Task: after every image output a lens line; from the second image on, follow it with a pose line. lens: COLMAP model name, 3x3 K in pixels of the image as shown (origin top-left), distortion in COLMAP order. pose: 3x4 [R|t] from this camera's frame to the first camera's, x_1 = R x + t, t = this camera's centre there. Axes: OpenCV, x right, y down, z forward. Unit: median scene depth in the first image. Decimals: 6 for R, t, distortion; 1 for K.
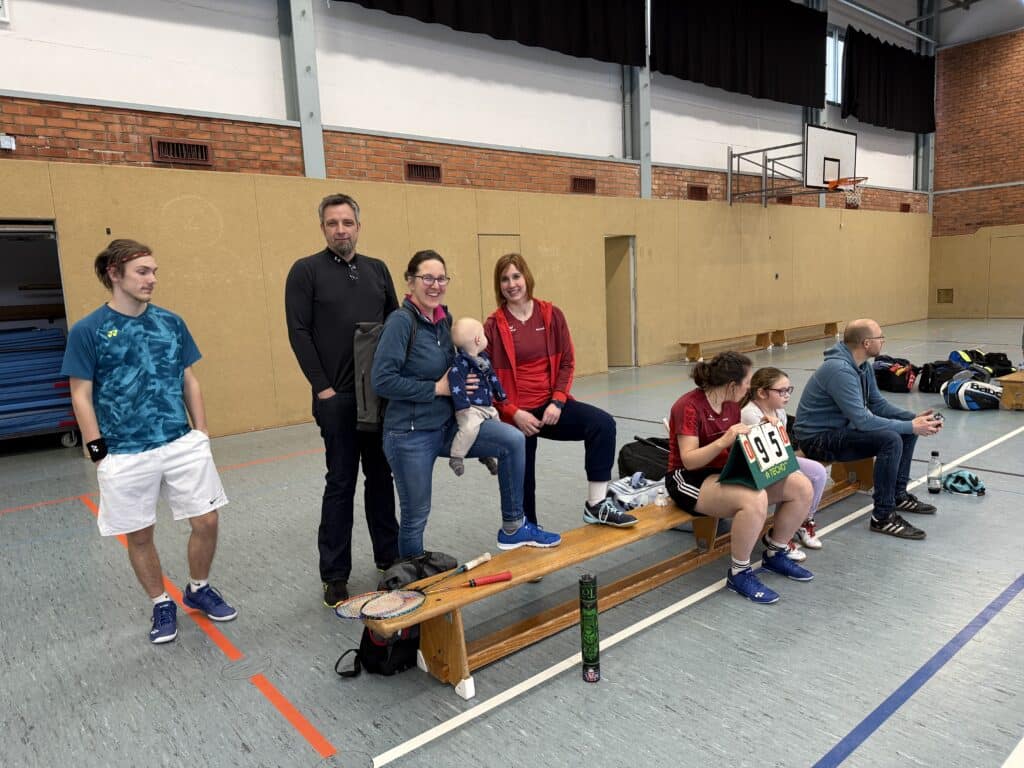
lens RADIAL K [[715.9, 0, 506.3], [0, 715.9, 384.2], [0, 0, 1]] dist [0.074400, -0.103096]
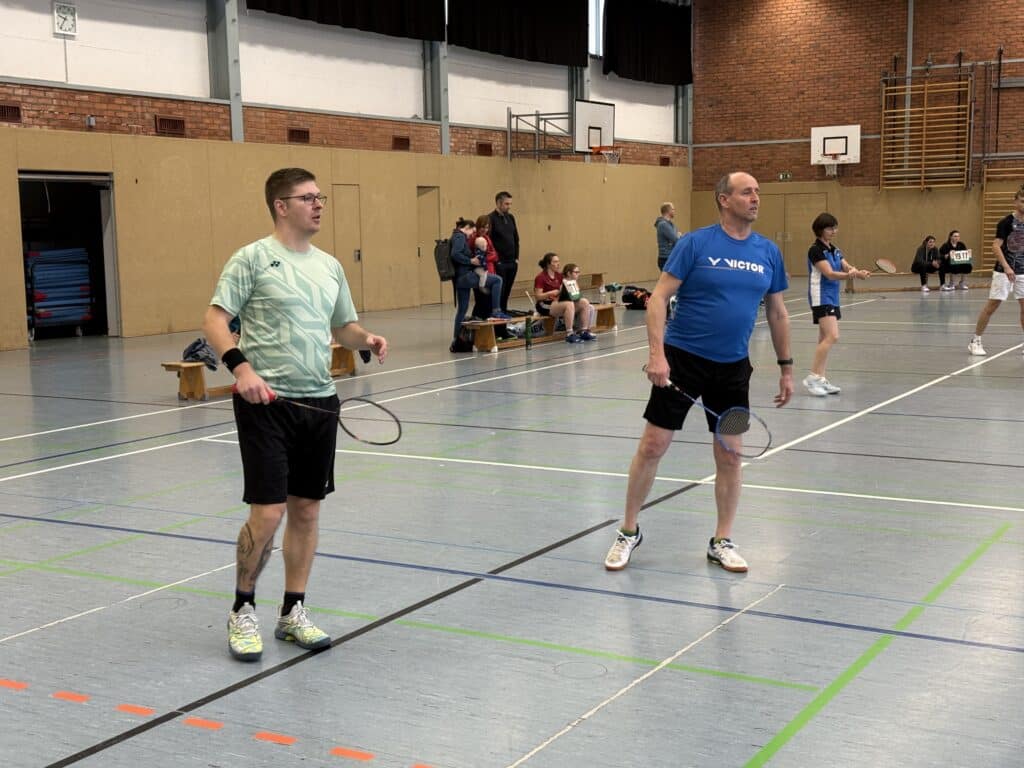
lens RADIAL K [[1415.4, 0, 494.9], [0, 1415.4, 385.1], [0, 0, 1]] dist [0.202184, -0.416900]
pose [[0.941100, -0.007865, 0.338037, -0.476848], [0.018838, 0.999396, -0.029192, 0.165027], [-0.337603, 0.033841, 0.940680, -1.081075]]
